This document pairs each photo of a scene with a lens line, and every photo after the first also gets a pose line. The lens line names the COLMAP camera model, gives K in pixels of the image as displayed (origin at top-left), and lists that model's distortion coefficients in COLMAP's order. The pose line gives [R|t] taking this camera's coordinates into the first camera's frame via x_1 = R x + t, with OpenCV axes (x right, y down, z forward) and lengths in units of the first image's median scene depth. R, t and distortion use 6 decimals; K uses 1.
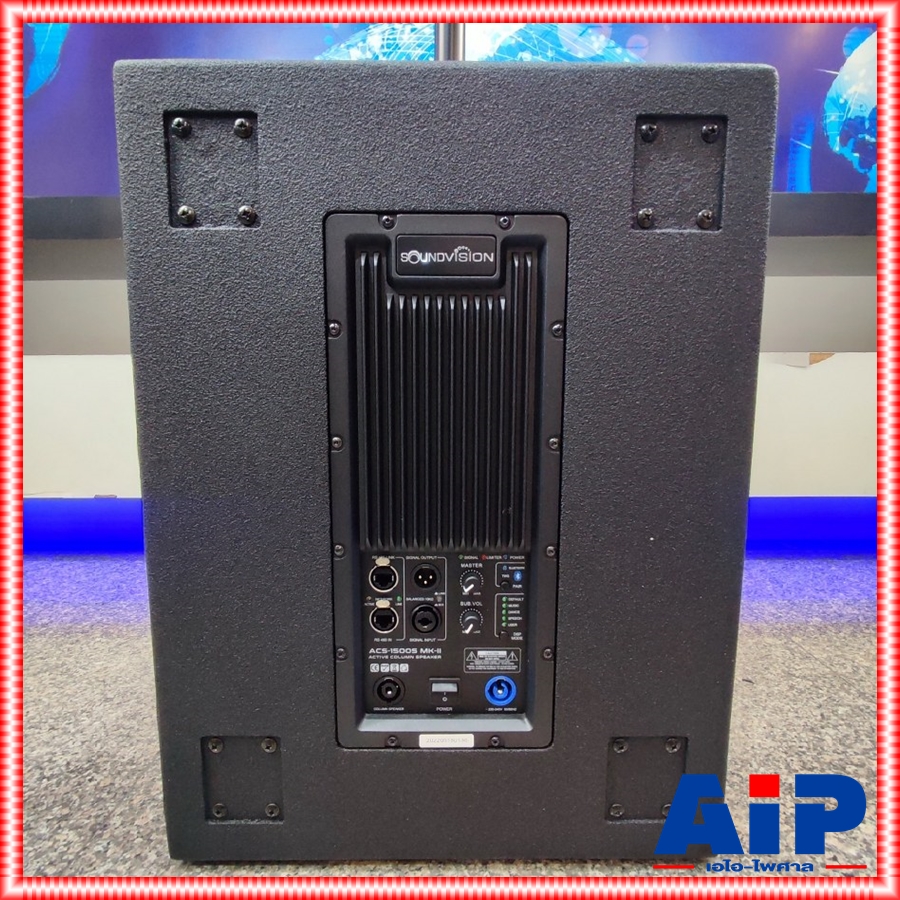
lens RADIAL K [[530.0, 0, 449.8], [0, 530.0, 446.4], [0, 0, 1]] dist [-0.011001, 0.001704]
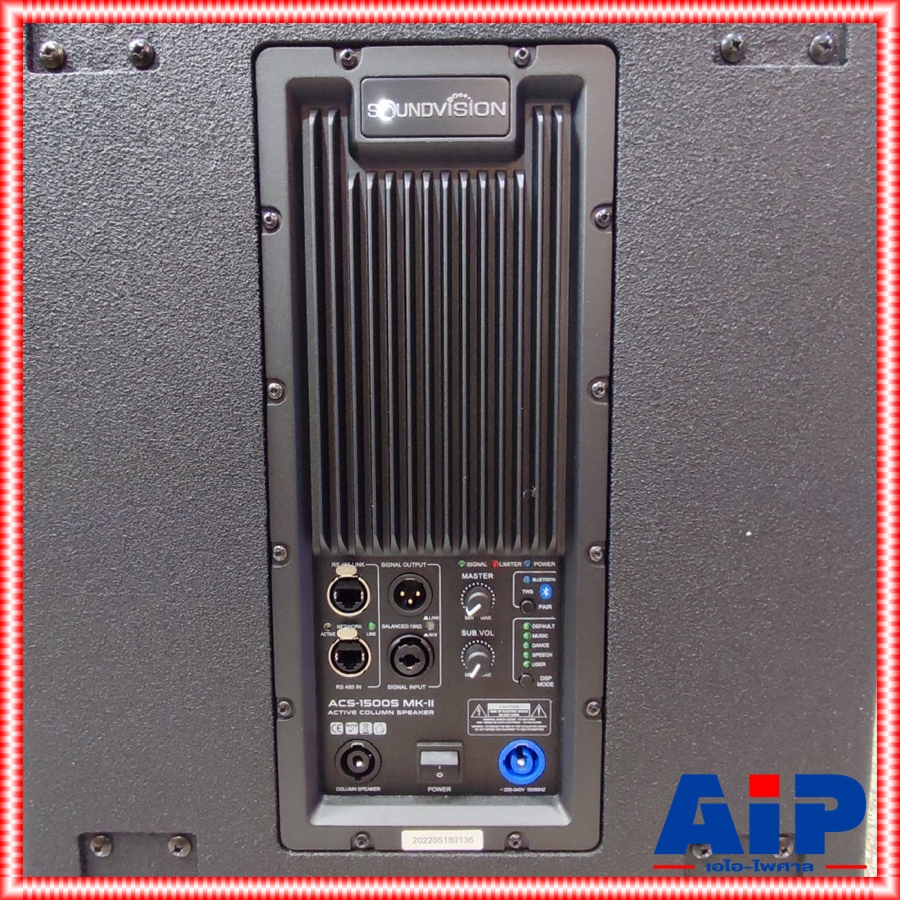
lens RADIAL K [[530.0, 0, 450.9], [0, 530.0, 443.5], [0, 0, 1]] dist [-0.011001, 0.001704]
pose [[0.999901, -0.006881, -0.012294, 0.017055], [0.006343, 0.999042, -0.043301, 0.087271], [0.012580, 0.043219, 0.998986, 0.325428]]
